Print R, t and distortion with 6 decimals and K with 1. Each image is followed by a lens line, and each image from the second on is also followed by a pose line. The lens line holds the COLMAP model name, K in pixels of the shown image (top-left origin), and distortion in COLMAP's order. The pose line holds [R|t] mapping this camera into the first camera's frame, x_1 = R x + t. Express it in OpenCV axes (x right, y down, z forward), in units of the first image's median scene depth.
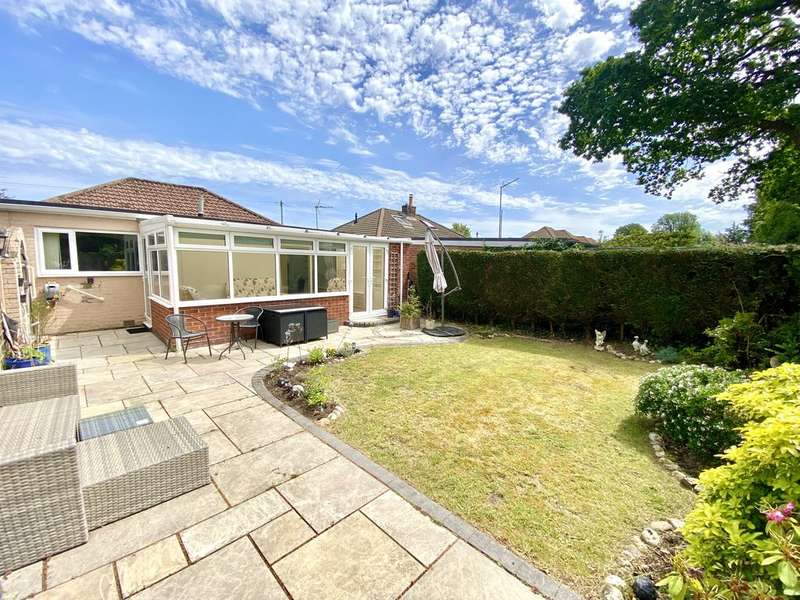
lens RADIAL K [[323.4, 0, 399.2], [0, 323.4, 300.6], [0, 0, 1]] dist [0.033036, -0.027187]
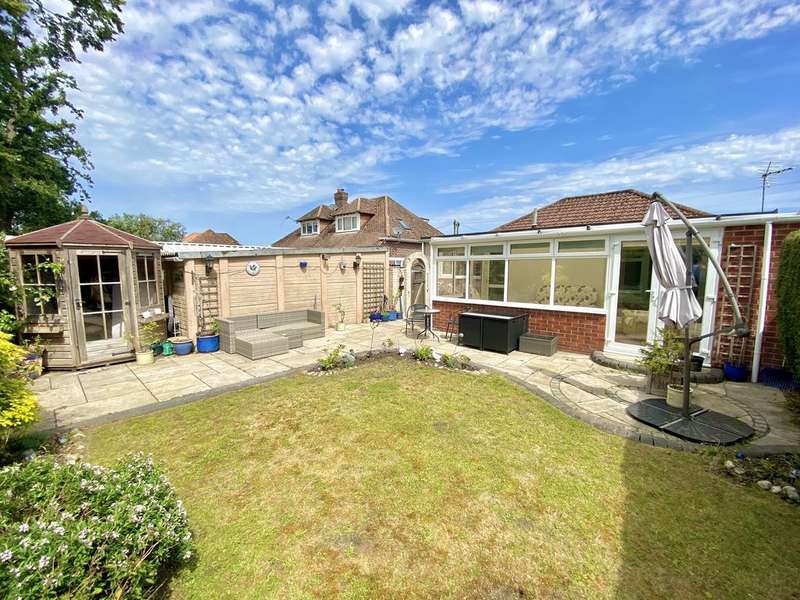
lens RADIAL K [[323.4, 0, 399.2], [0, 323.4, 300.6], [0, 0, 1]] dist [0.033036, -0.027187]
pose [[0.054030, 0.087338, -0.994712, 0.807441], [-0.113758, 0.990220, 0.080765, -0.082842], [0.992038, 0.108793, 0.063437, 0.833946]]
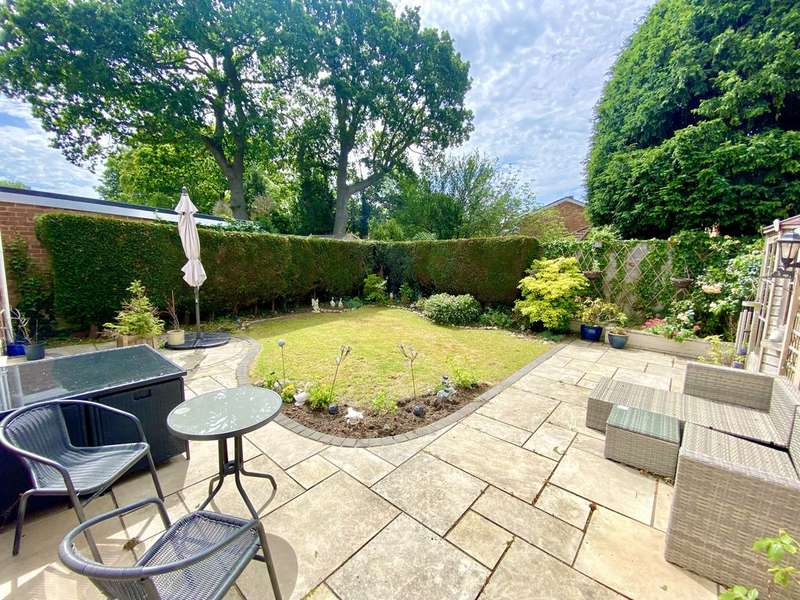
lens RADIAL K [[323.4, 0, 399.2], [0, 323.4, 300.6], [0, 0, 1]] dist [0.033036, -0.027187]
pose [[-0.062236, -0.154679, 0.986003, -0.864244], [0.088232, 0.983197, 0.159808, -0.098281], [-0.994154, 0.096943, -0.047543, 0.868131]]
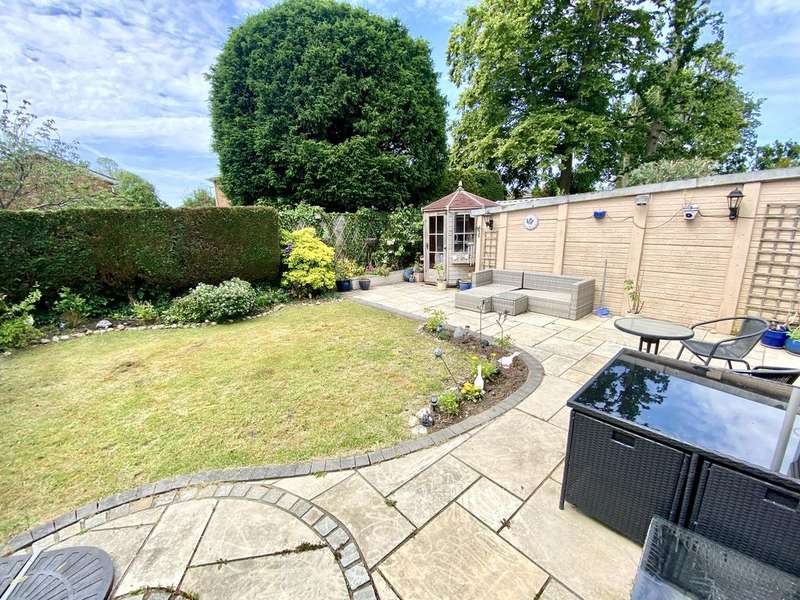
lens RADIAL K [[323.4, 0, 399.2], [0, 323.4, 300.6], [0, 0, 1]] dist [0.033036, -0.027187]
pose [[-0.997314, -0.008265, 0.072779, -0.138023], [0.016922, 0.940736, 0.338719, -0.180466], [-0.071266, 0.339040, -0.938069, 1.576906]]
